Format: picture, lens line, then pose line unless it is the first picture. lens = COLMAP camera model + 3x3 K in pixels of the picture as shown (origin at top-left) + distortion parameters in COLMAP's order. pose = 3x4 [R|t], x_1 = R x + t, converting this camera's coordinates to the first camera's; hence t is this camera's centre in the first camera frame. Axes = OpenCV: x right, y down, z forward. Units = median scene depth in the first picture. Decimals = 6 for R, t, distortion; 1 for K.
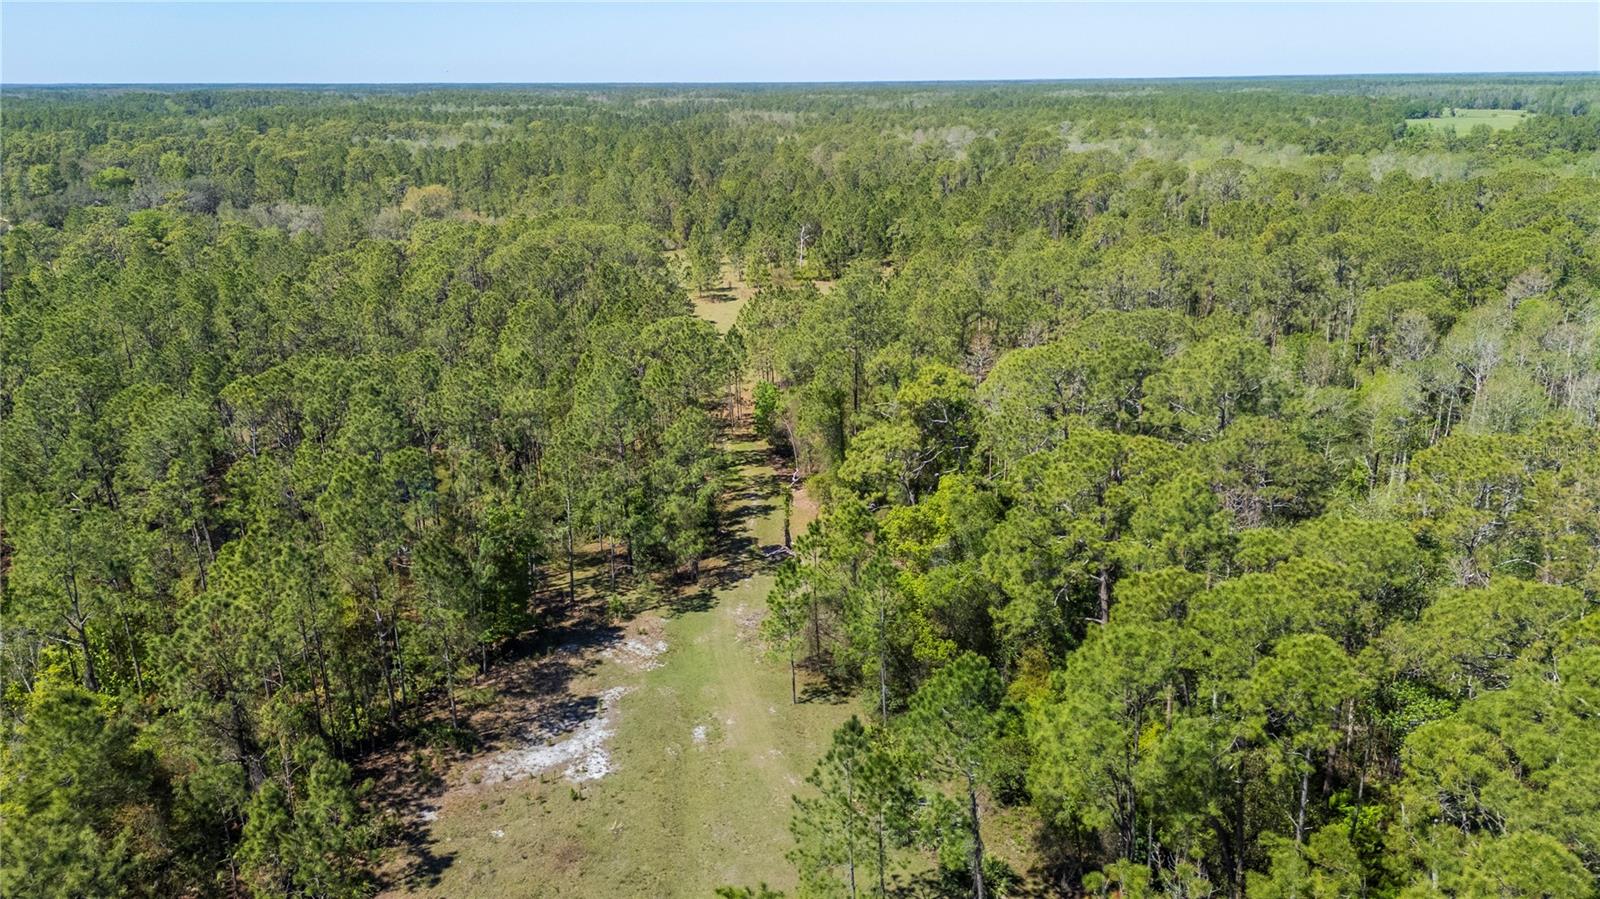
lens RADIAL K [[1185.8, 0, 802.5], [0, 1185.8, 450.0], [0, 0, 1]] dist [0.058219, -0.052182]
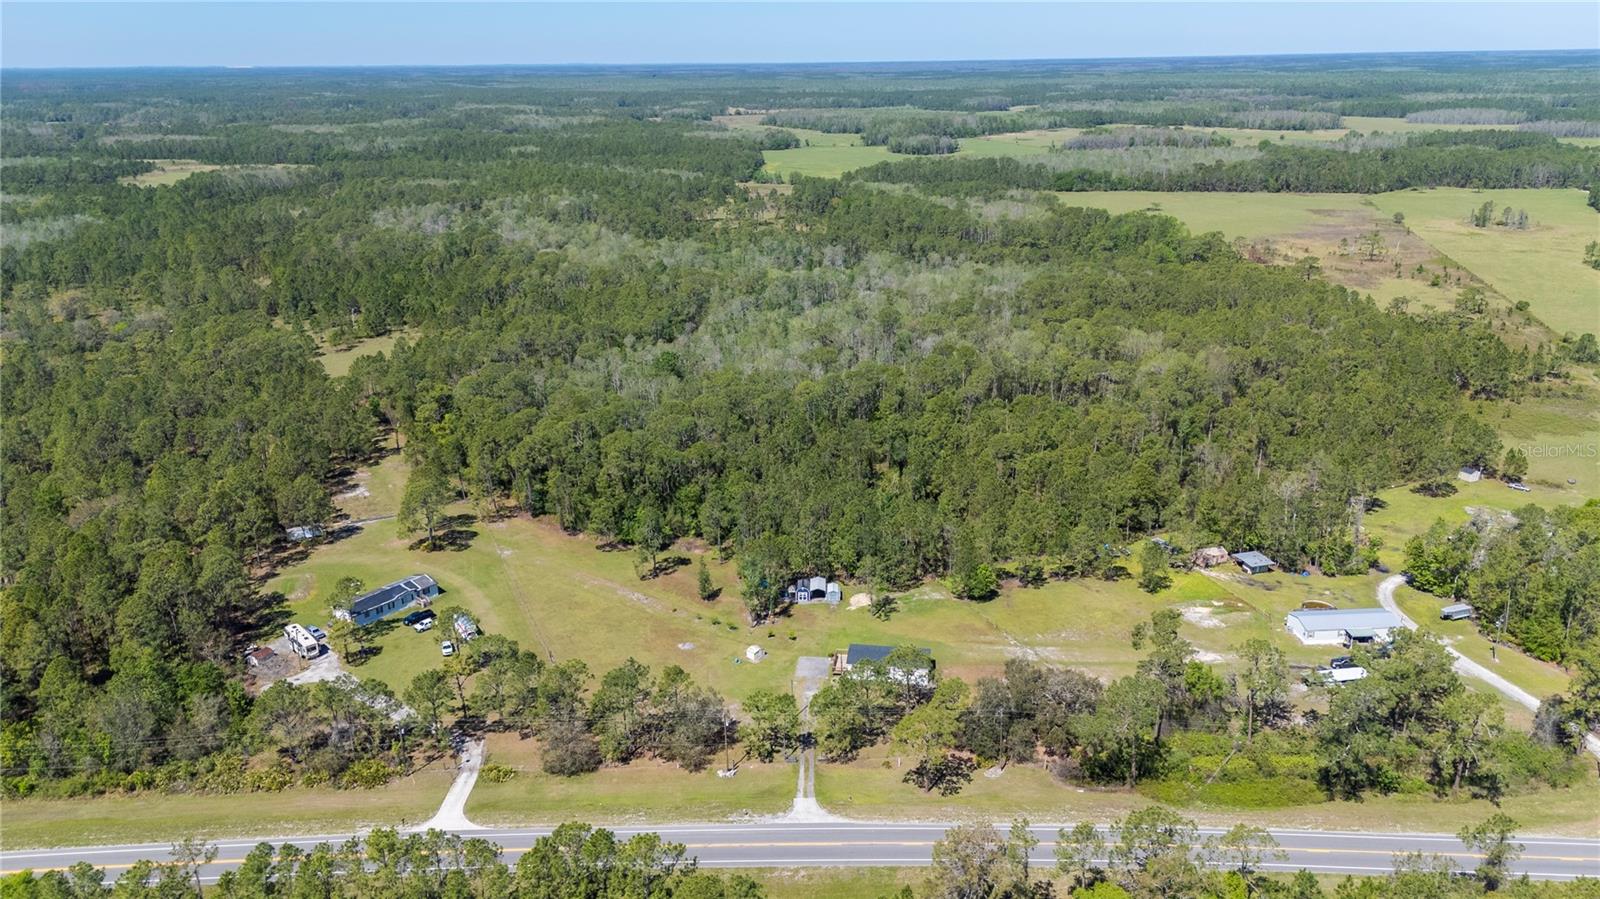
lens RADIAL K [[1185.8, 0, 802.7], [0, 1185.8, 451.2], [0, 0, 1]] dist [0.058219, -0.052182]
pose [[0.914205, -0.129557, 0.383985, -0.202790], [0.124109, 0.991500, 0.039051, 0.083870], [-0.385781, 0.011955, 0.922513, -1.895916]]
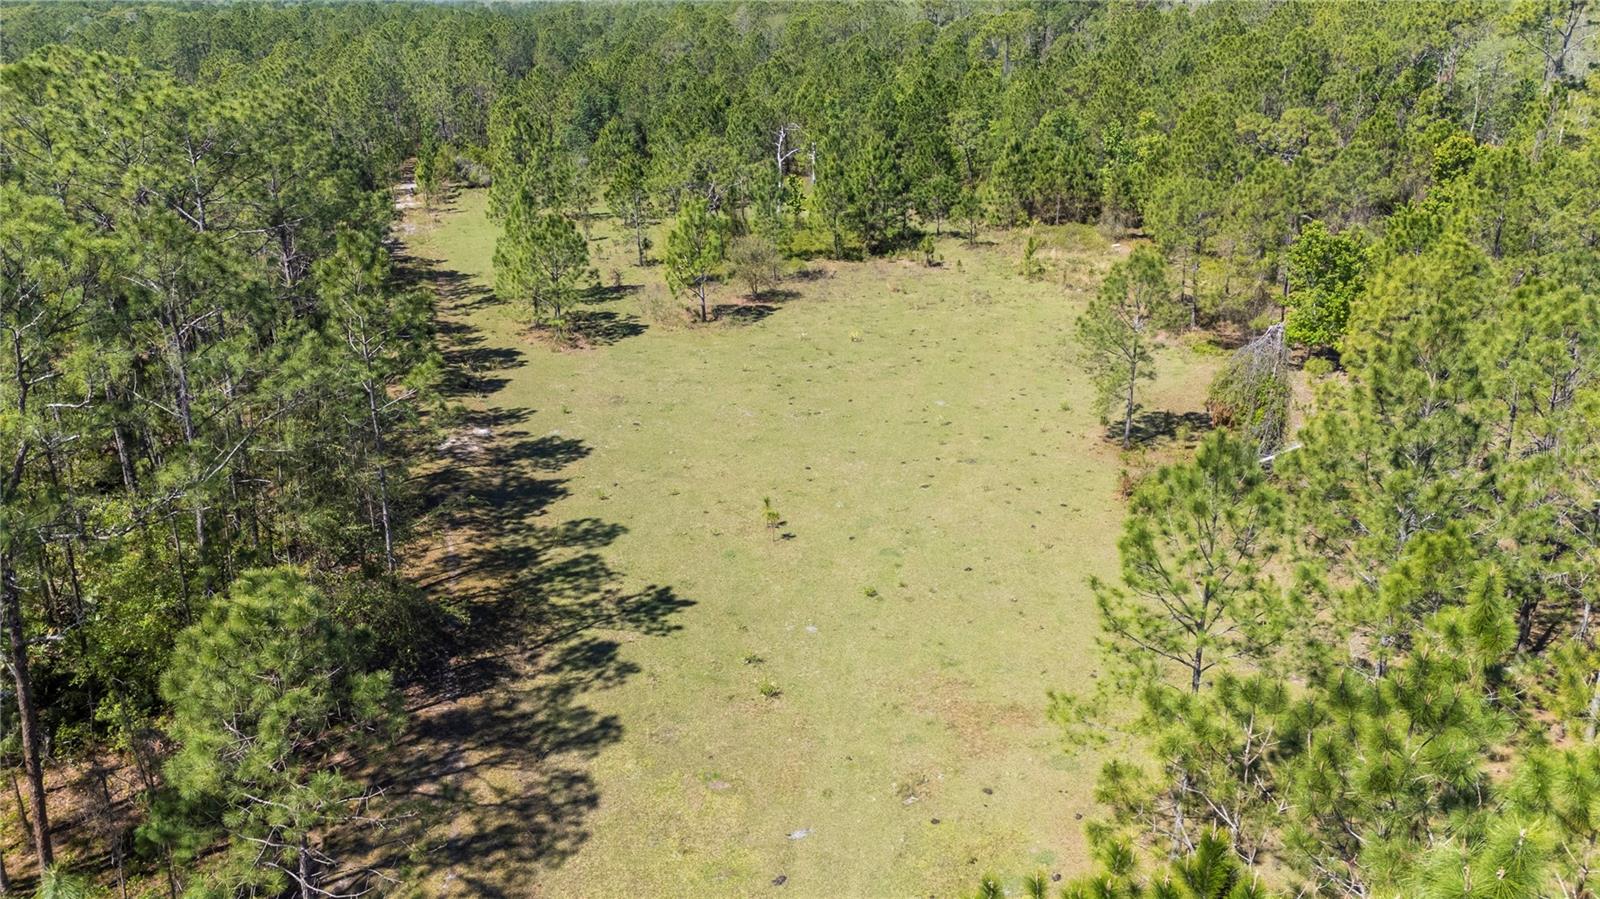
lens RADIAL K [[1185.8, 0, 802.0], [0, 1185.8, 448.5], [0, 0, 1]] dist [0.058219, -0.052182]
pose [[0.994009, -0.045415, 0.099417, -0.081164], [0.039428, 0.997335, 0.061382, -0.201717], [-0.101940, -0.057095, 0.993151, 1.159360]]
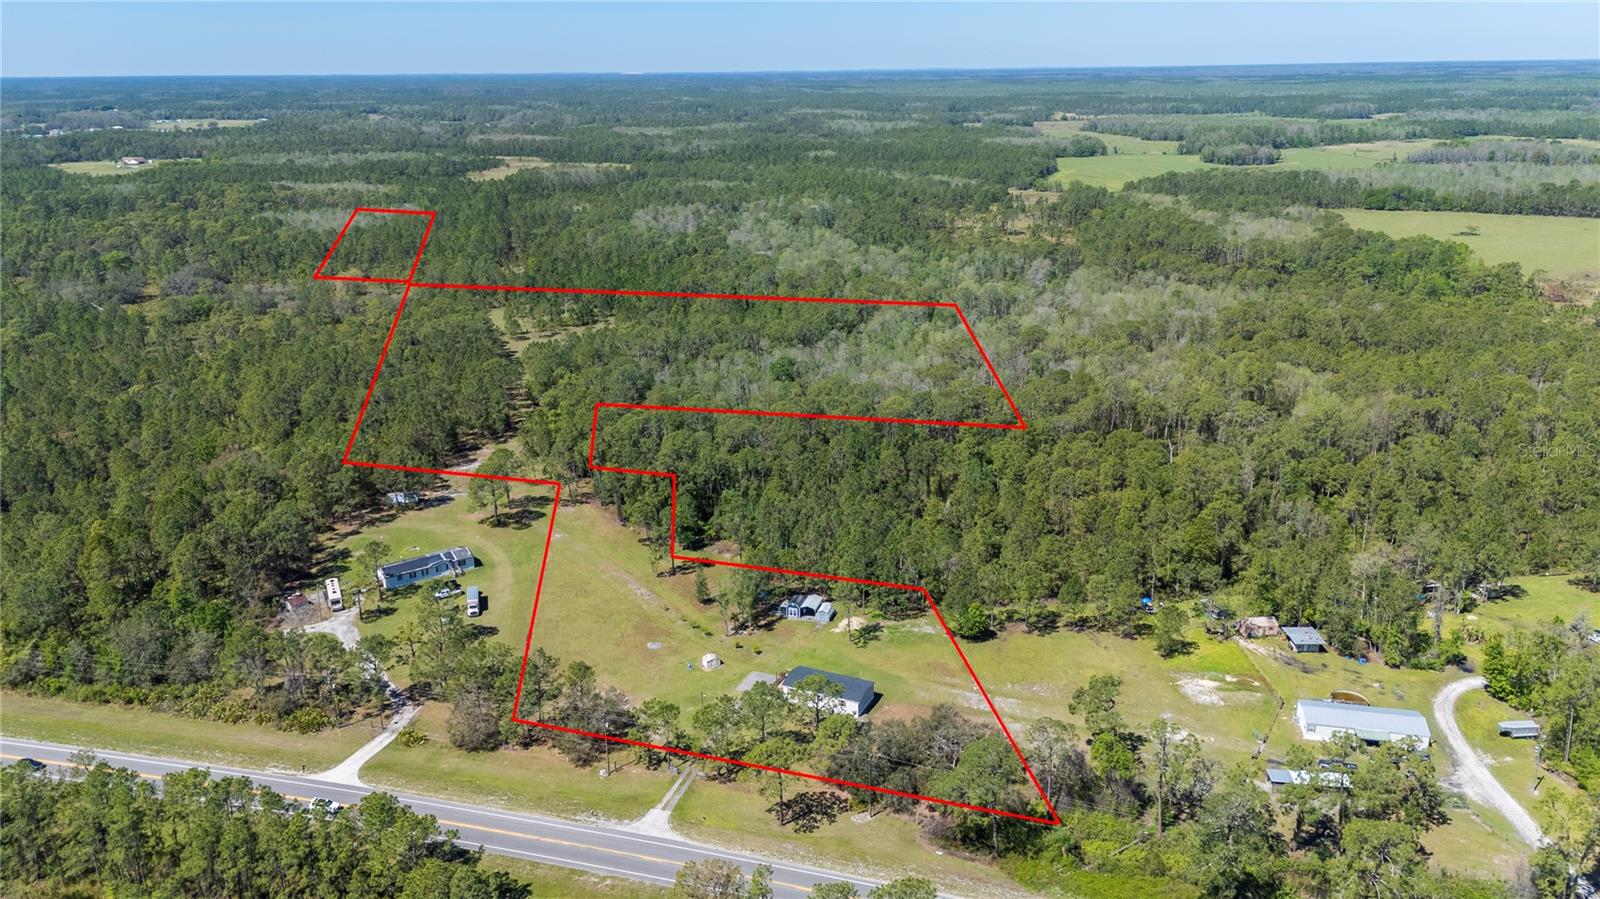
lens RADIAL K [[1185.8, 0, 792.1], [0, 1185.8, 452.7], [0, 0, 1]] dist [0.058219, -0.052182]
pose [[0.992227, -0.041061, 0.117469, 0.265382], [0.039713, 0.999116, 0.013793, 0.109249], [-0.117931, -0.009021, 0.992981, -1.999321]]
